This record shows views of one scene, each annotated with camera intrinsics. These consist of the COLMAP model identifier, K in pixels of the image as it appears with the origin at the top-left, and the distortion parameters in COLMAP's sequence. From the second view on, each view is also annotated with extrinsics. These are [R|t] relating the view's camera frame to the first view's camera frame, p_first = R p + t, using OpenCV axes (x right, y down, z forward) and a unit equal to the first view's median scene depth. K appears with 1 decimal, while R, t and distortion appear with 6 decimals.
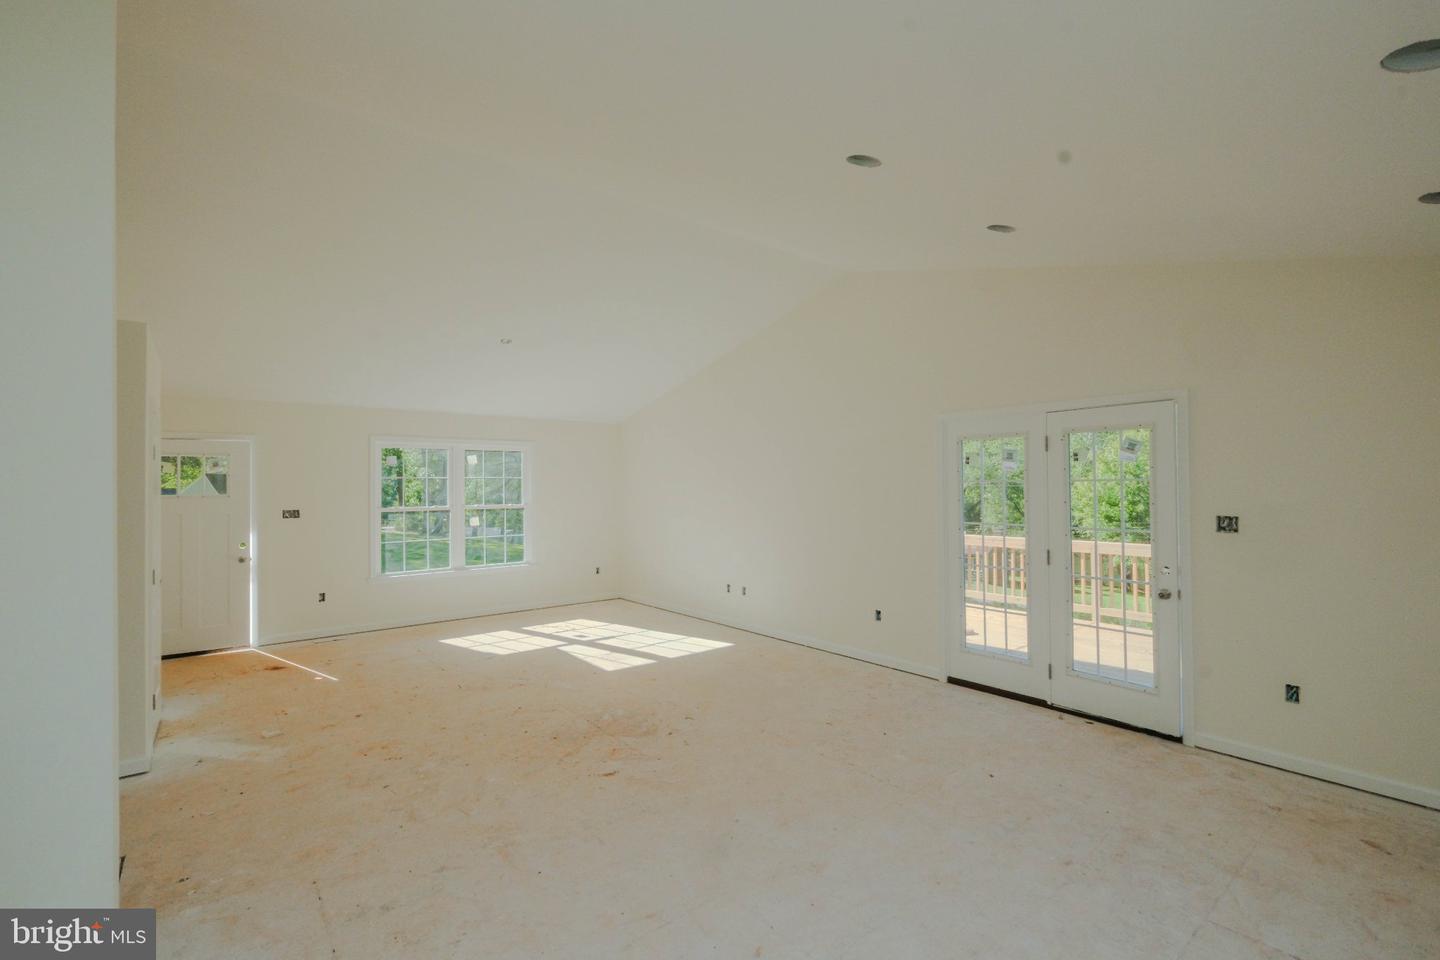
lens RADIAL K [[639.6, 0, 729.1], [0, 639.6, 490.0], [0, 0, 1]] dist [-0.000182, 0.001352]
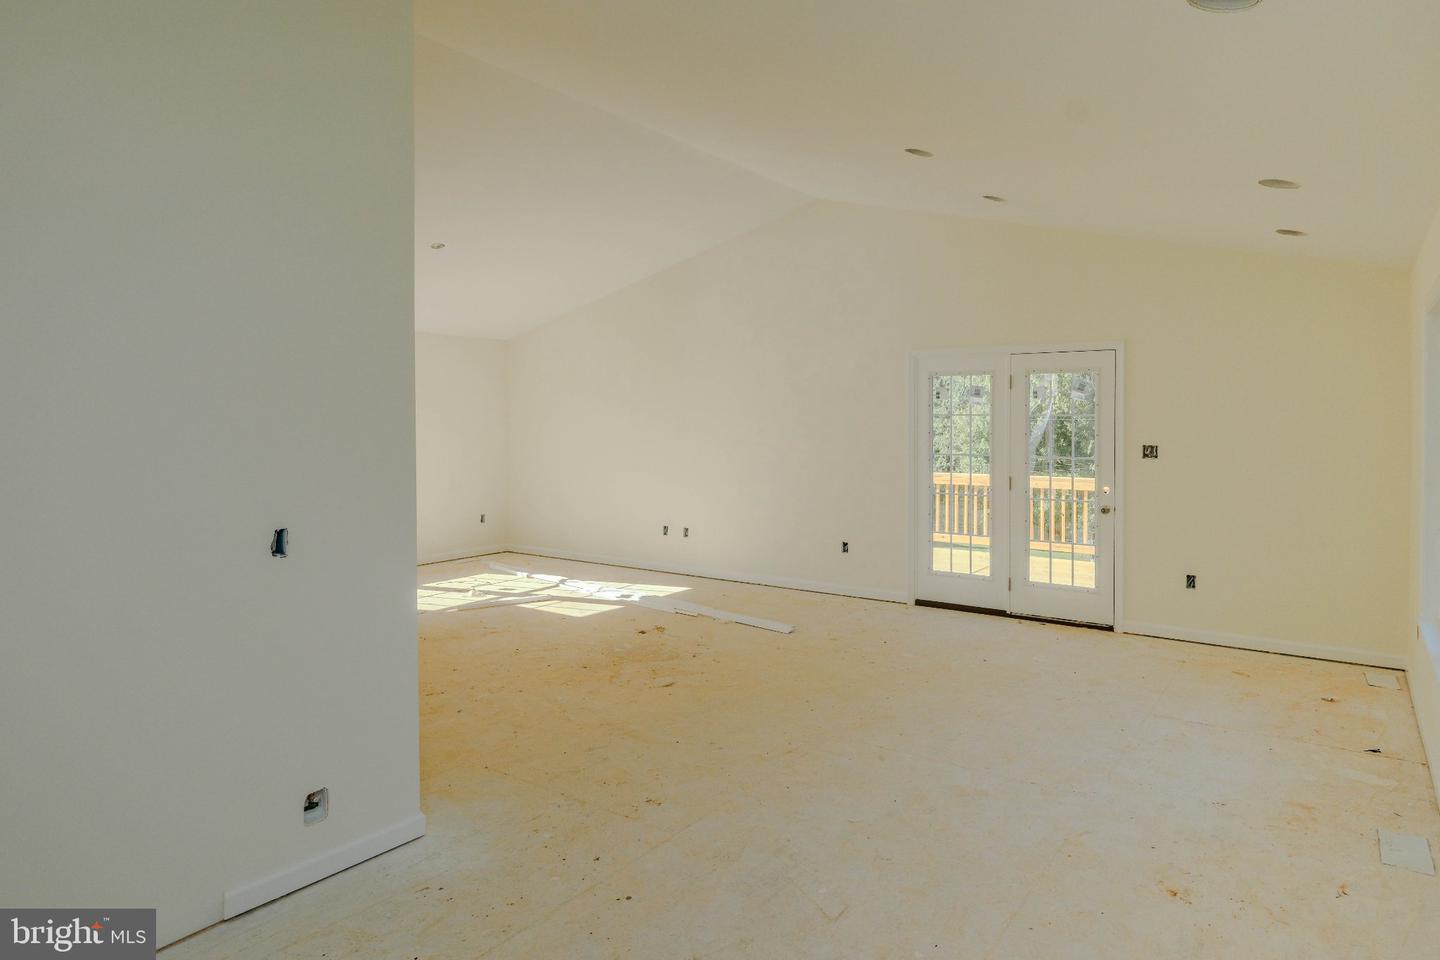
lens RADIAL K [[860.7, 0, 758.1], [0, 860.7, 468.6], [0, 0, 1]] dist [0.005048, -0.004240]
pose [[0.960160, -0.009573, 0.279285, -0.277449], [-0.005279, 0.998613, 0.052377, 0.001709], [-0.279399, -0.051764, 0.958779, -0.258510]]
